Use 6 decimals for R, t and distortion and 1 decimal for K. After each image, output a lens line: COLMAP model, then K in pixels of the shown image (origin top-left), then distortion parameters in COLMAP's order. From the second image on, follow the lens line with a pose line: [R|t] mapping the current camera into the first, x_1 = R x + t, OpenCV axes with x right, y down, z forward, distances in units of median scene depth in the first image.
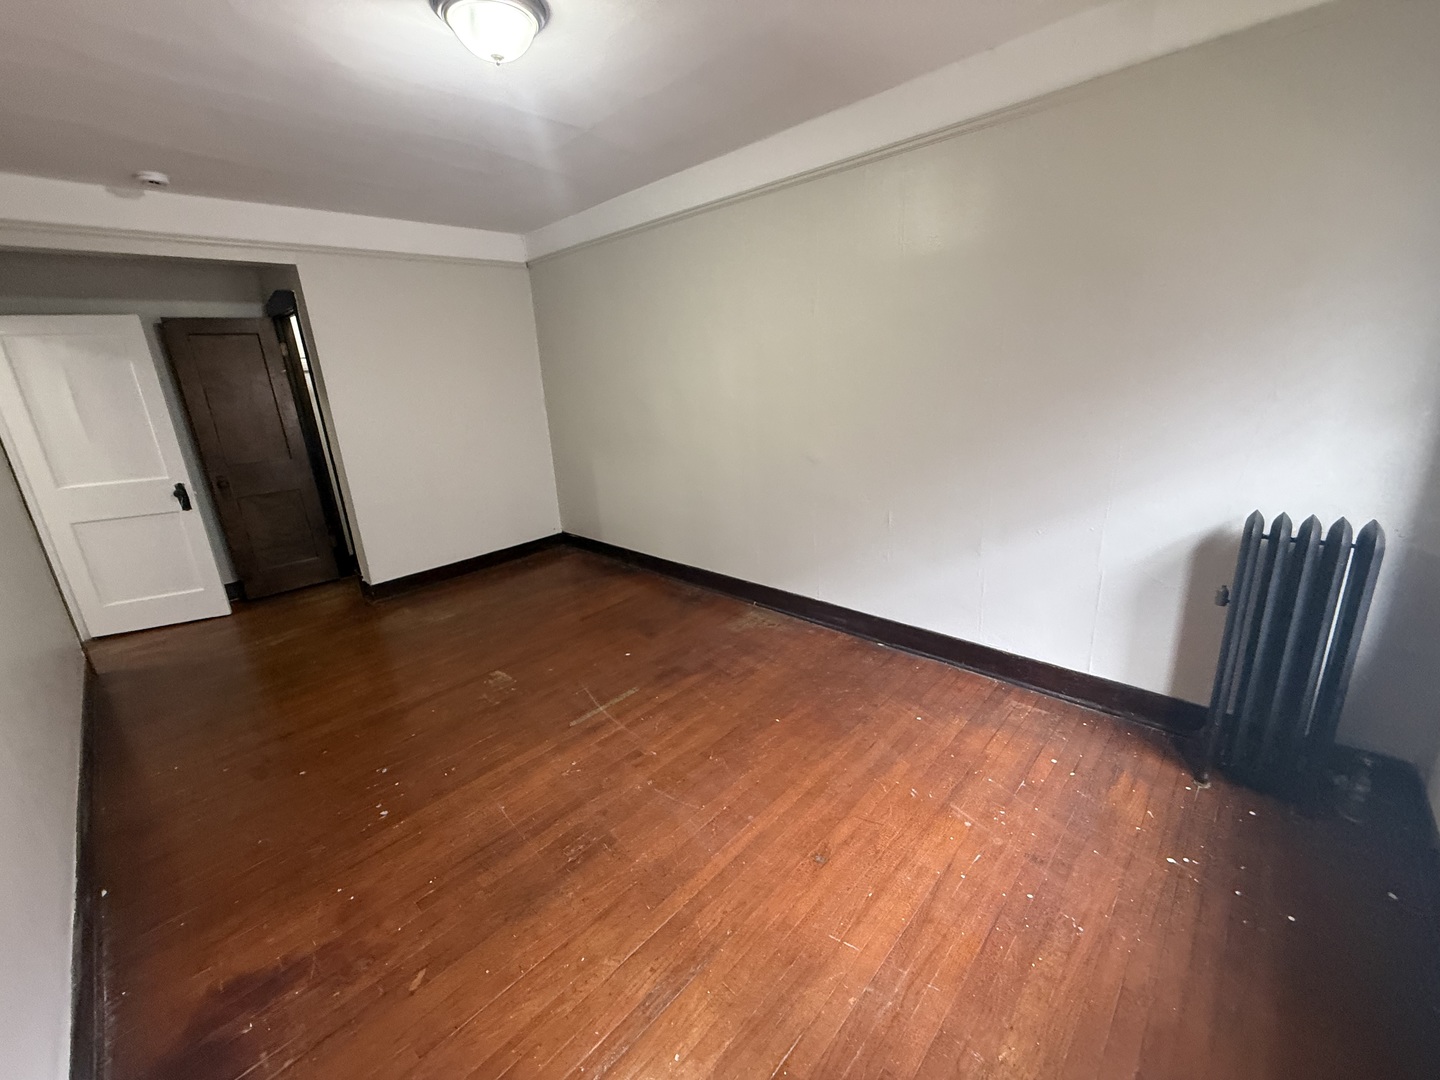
lens RADIAL K [[573.9, 0, 716.8], [0, 573.9, 538.6], [0, 0, 1]] dist [-0.001442, 0.000442]
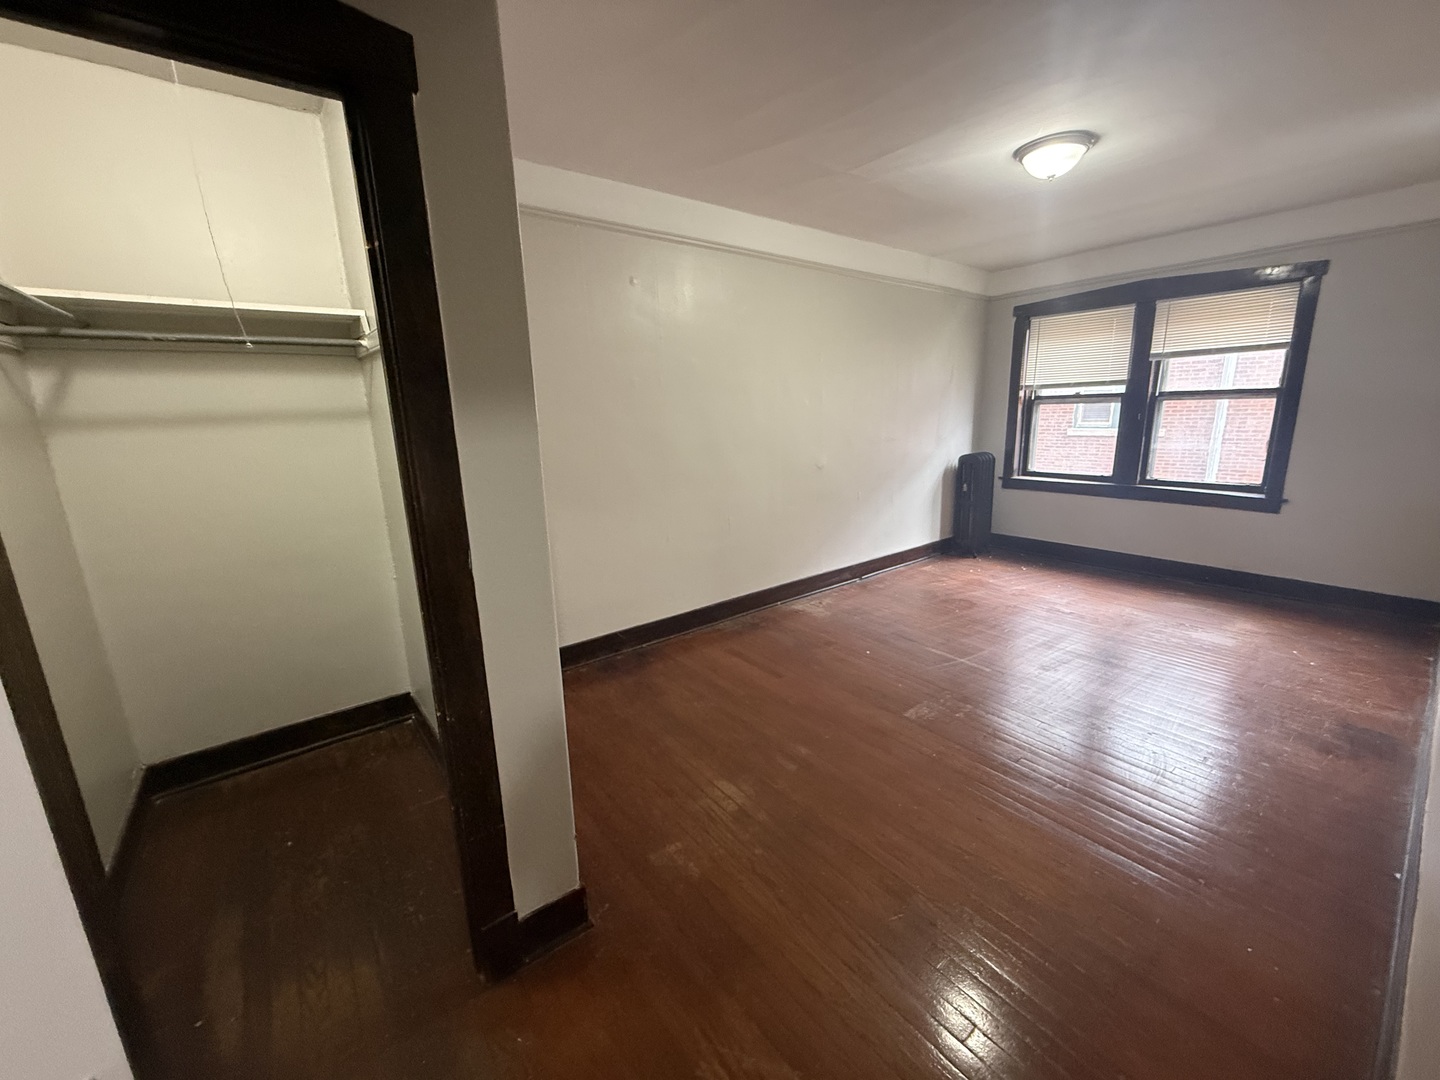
lens RADIAL K [[573.9, 0, 716.8], [0, 573.9, 538.6], [0, 0, 1]] dist [-0.001442, 0.000442]
pose [[0.159609, -0.183767, 0.969925, -1.233825], [0.296148, 0.946180, 0.130534, -0.231017], [-0.941712, 0.266407, 0.205441, 1.011023]]
